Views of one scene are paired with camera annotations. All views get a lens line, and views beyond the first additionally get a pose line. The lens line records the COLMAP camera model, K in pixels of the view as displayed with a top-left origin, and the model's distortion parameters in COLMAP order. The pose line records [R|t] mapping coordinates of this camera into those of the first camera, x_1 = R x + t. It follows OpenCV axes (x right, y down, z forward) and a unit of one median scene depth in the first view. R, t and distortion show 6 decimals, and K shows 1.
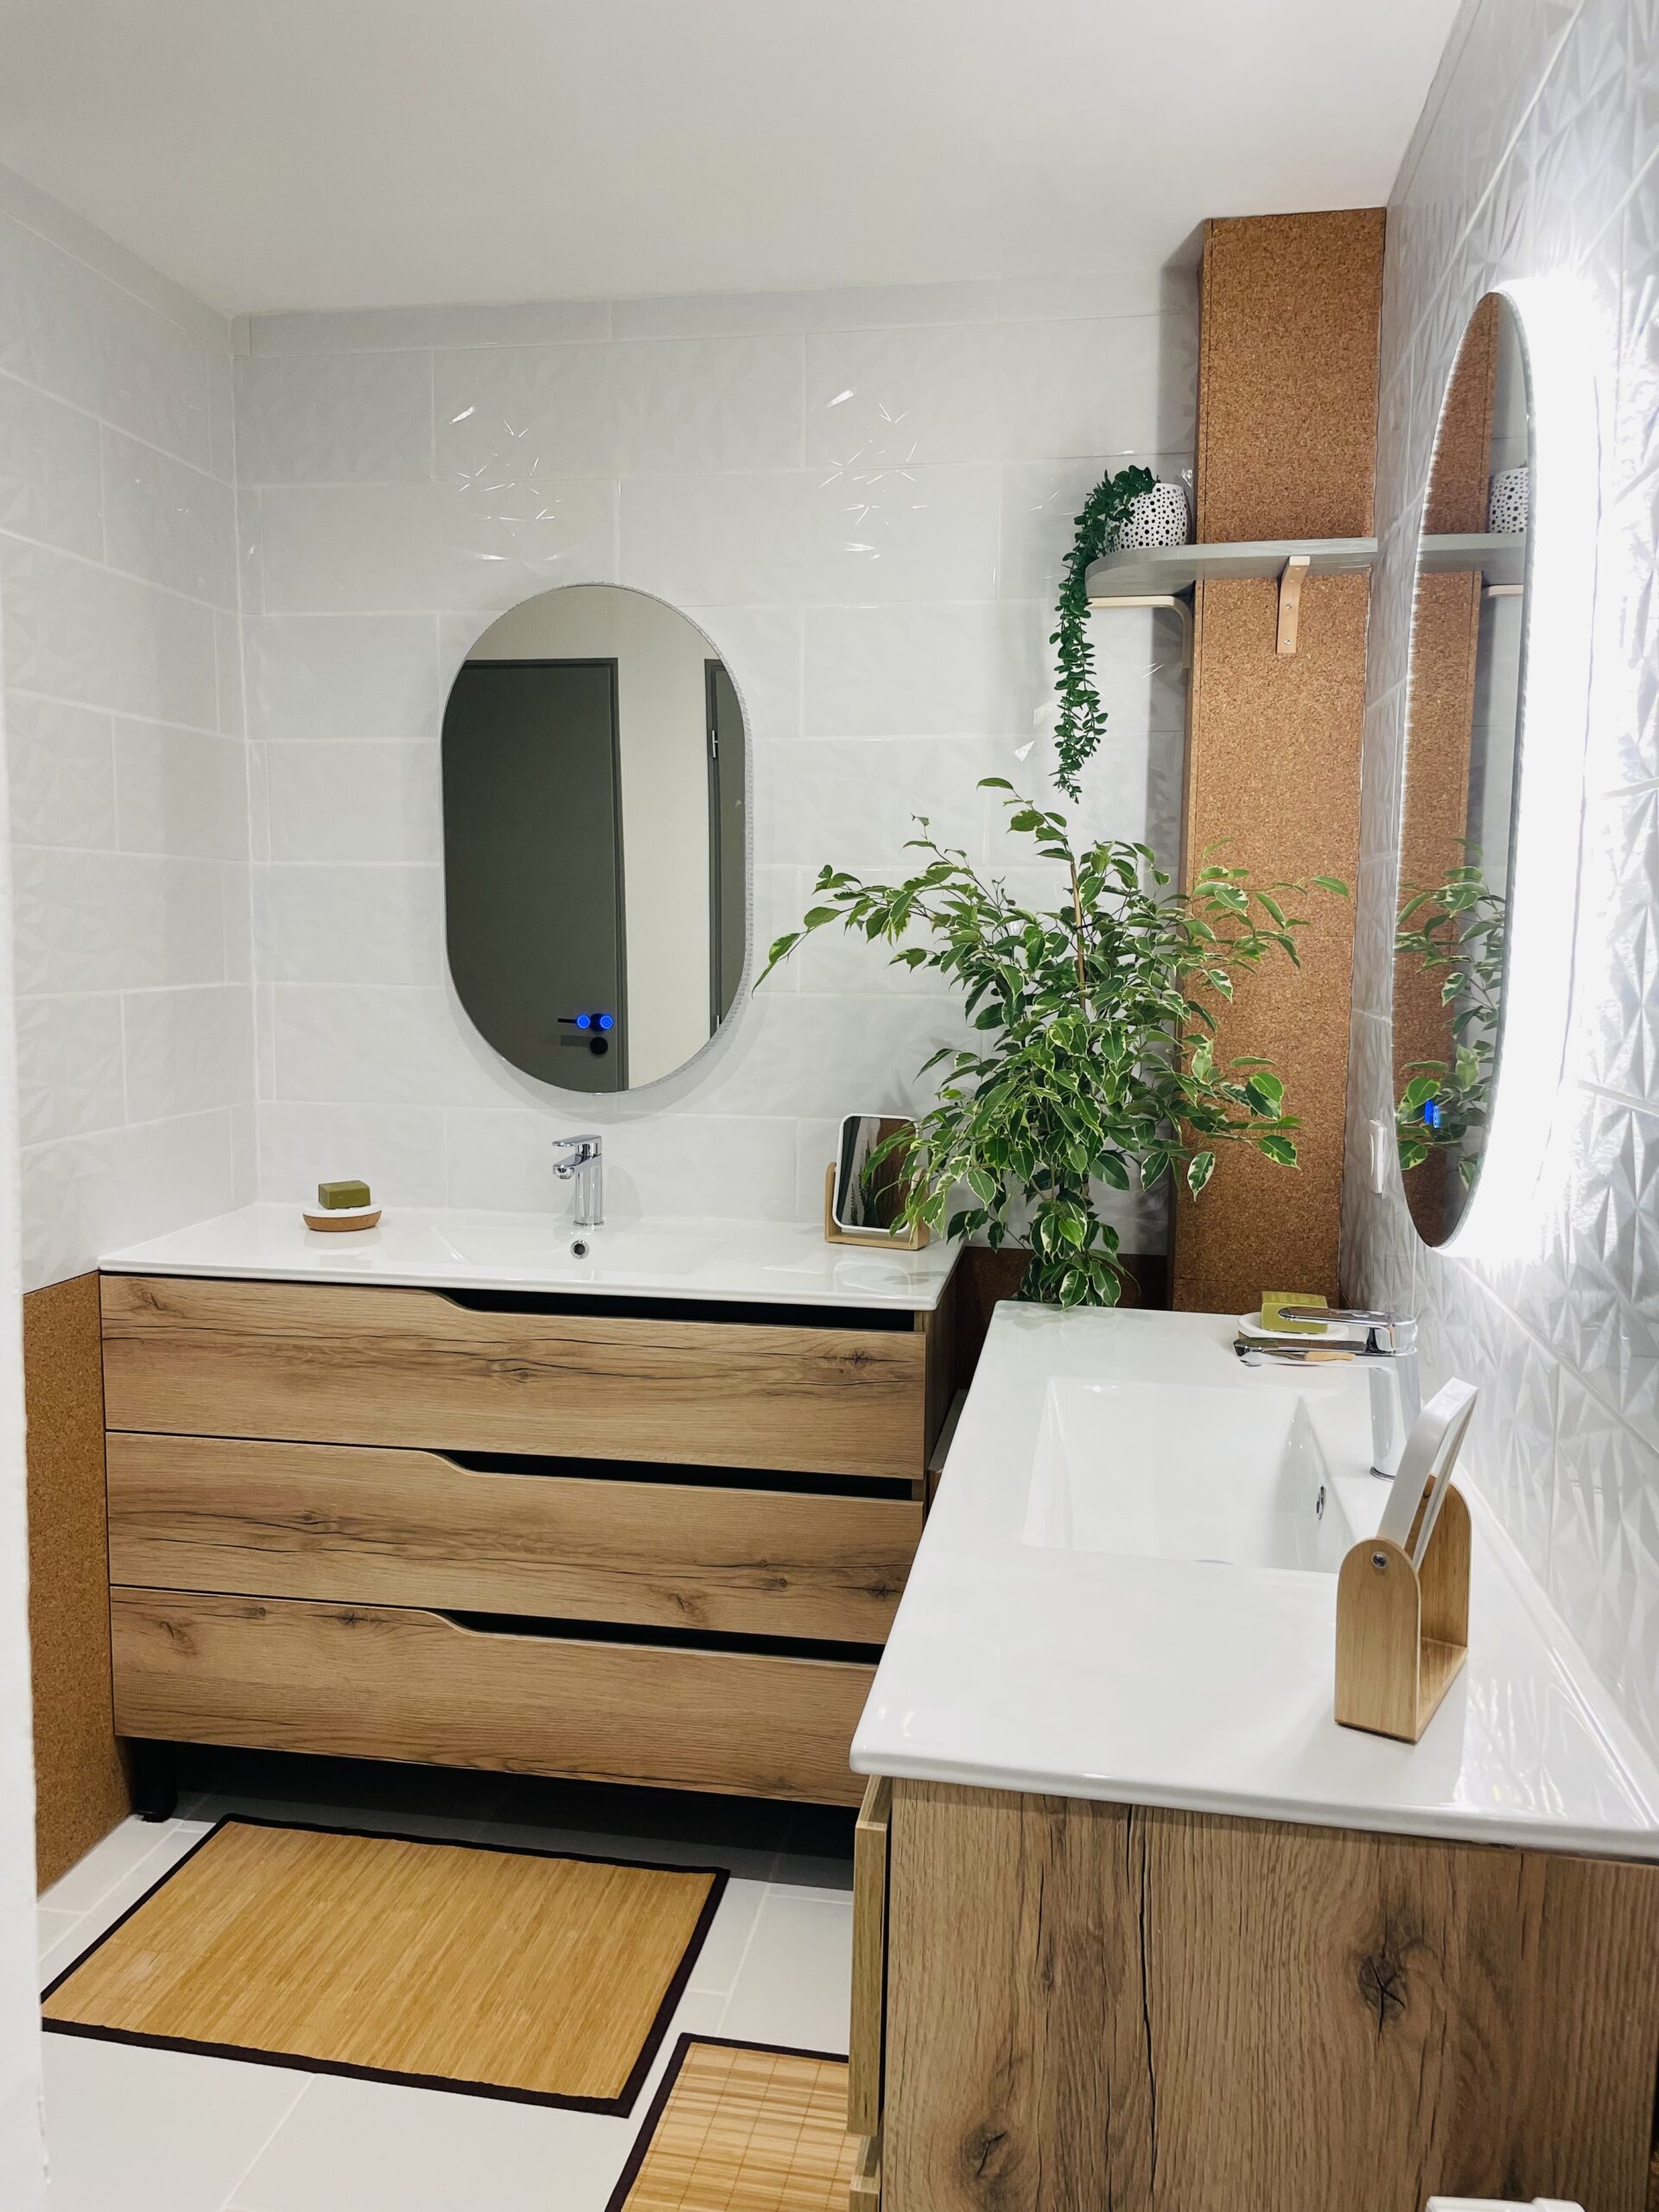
lens RADIAL K [[1666.7, 0, 832.0], [0, 1666.7, 1118.6], [0, 0, 1]] dist [0.070452, -0.075993]
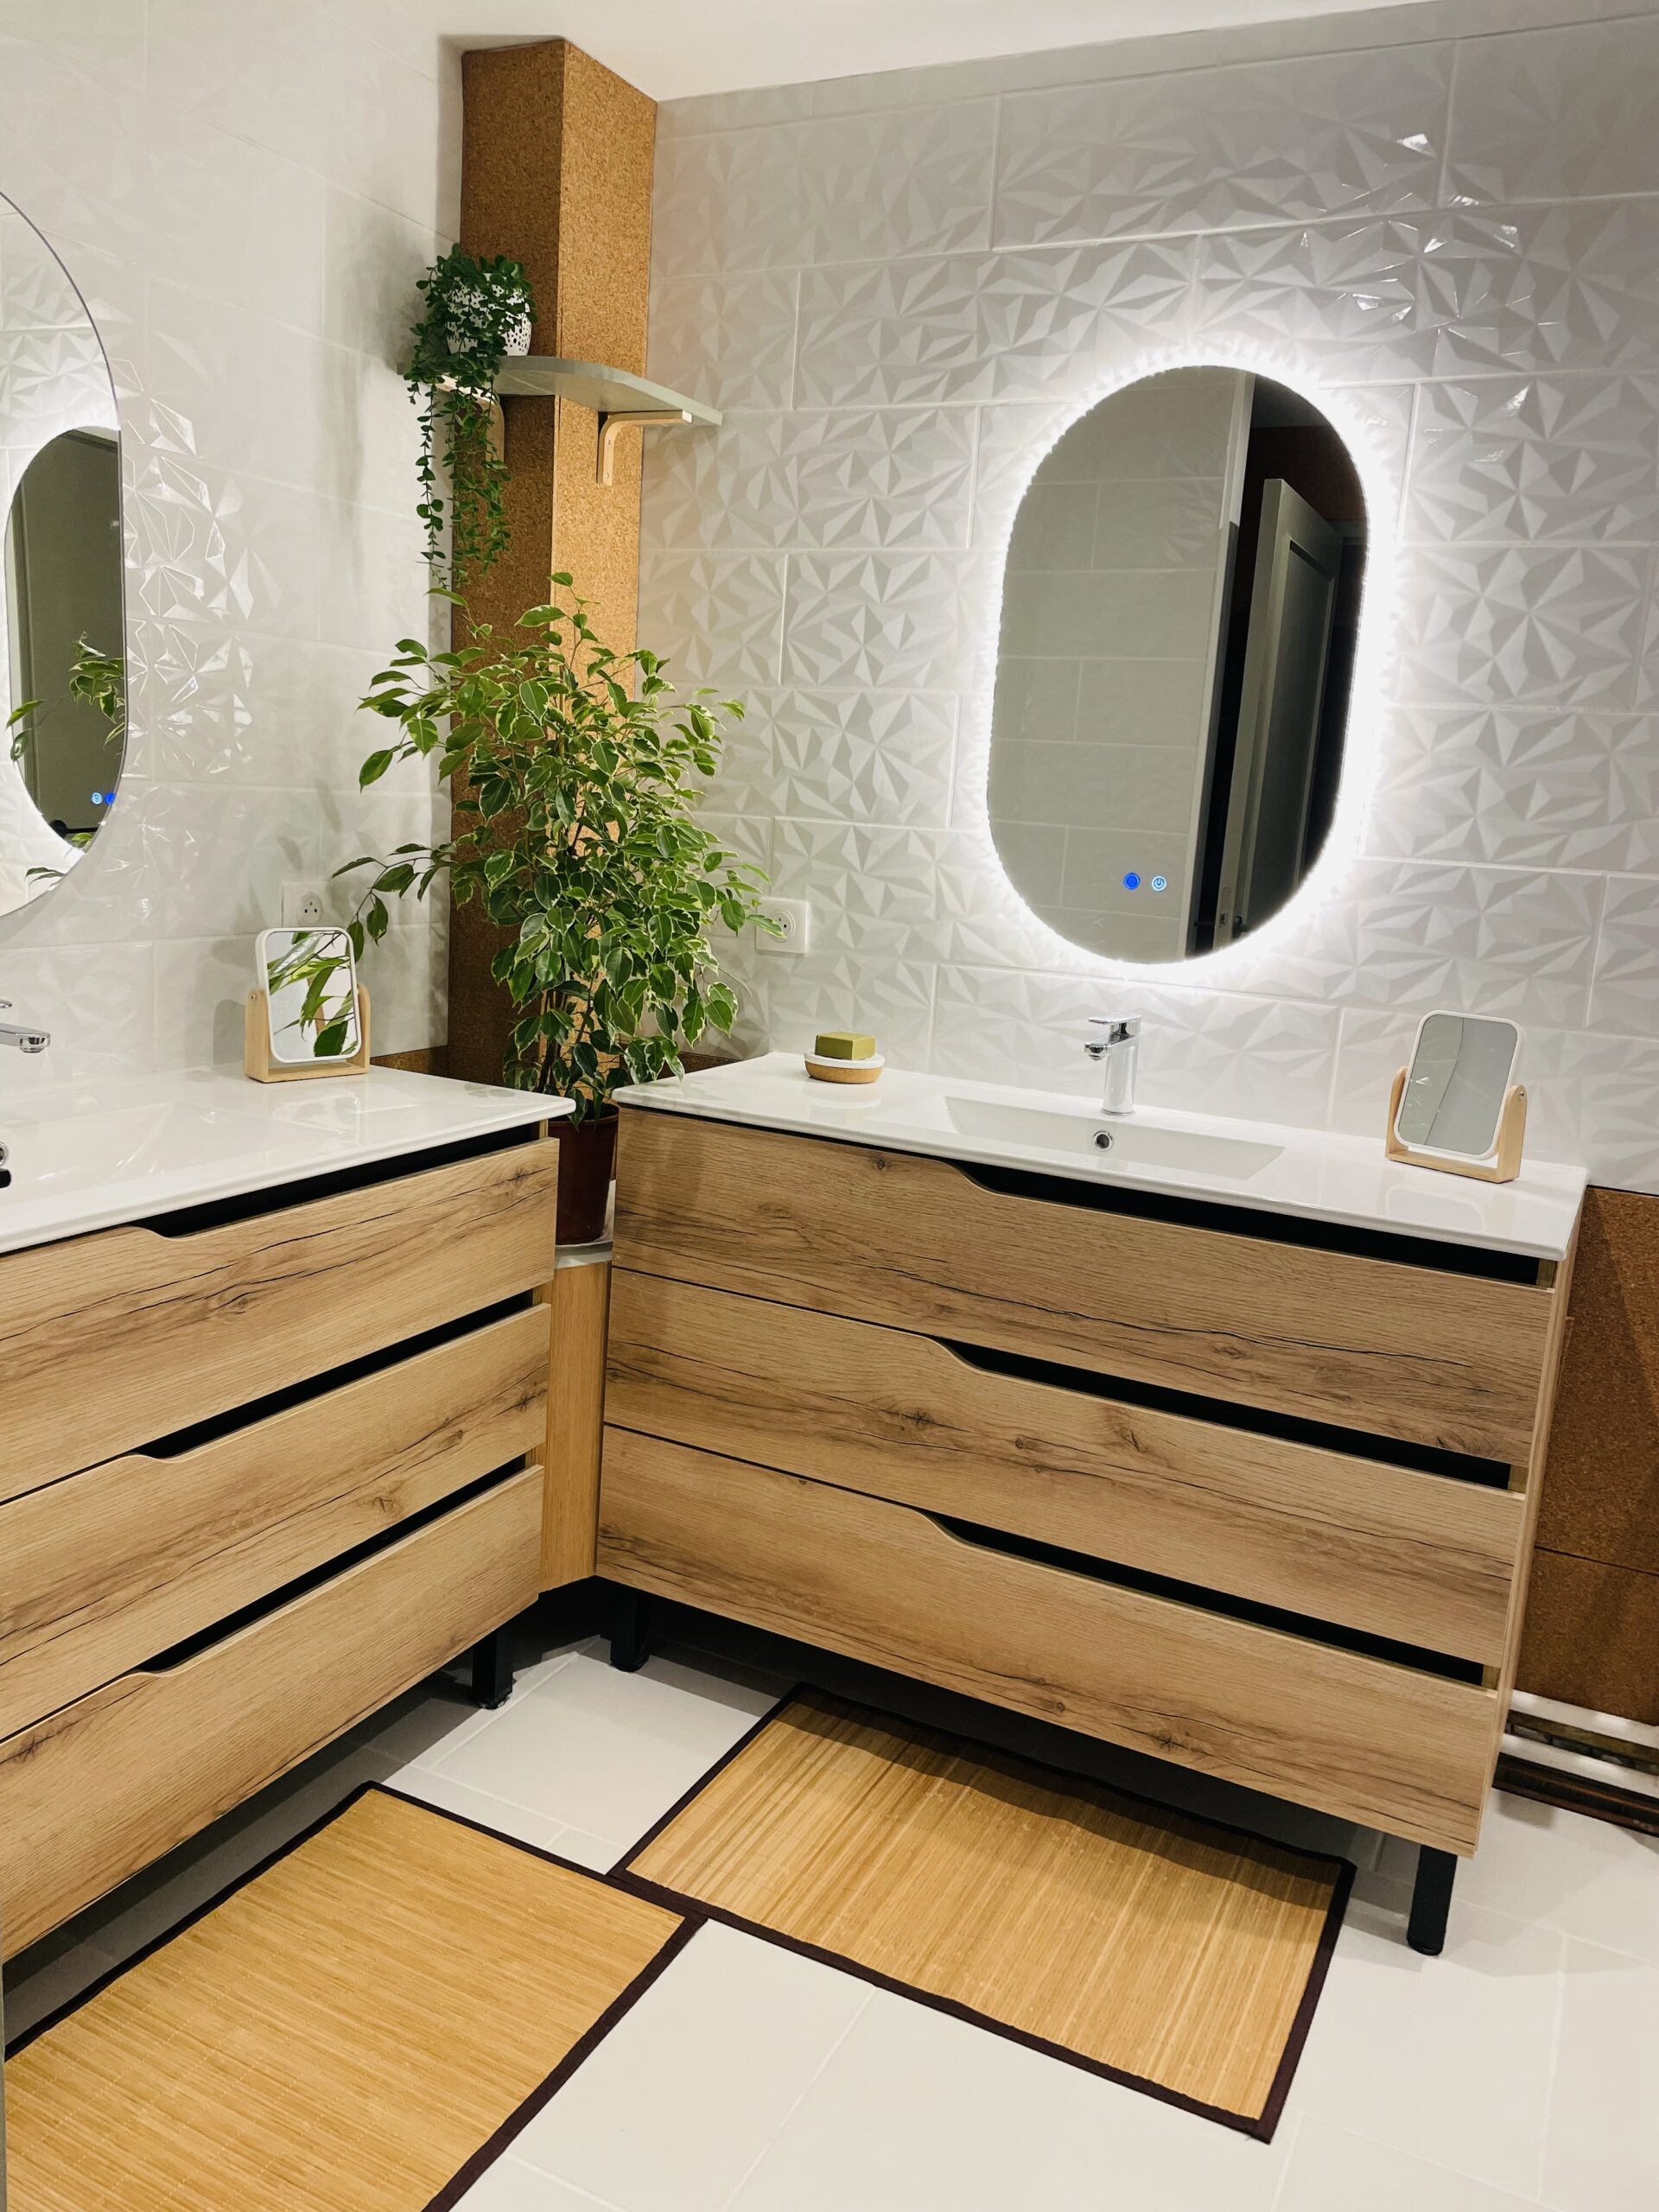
lens RADIAL K [[1666.7, 0, 835.3], [0, 1666.7, 1105.4], [0, 0, 1]] dist [0.070452, -0.075993]
pose [[0.285868, -0.175115, 0.942133, -0.804390], [0.055108, 0.984538, 0.166275, -0.045717], [-0.956683, 0.004386, 0.291098, 0.520934]]
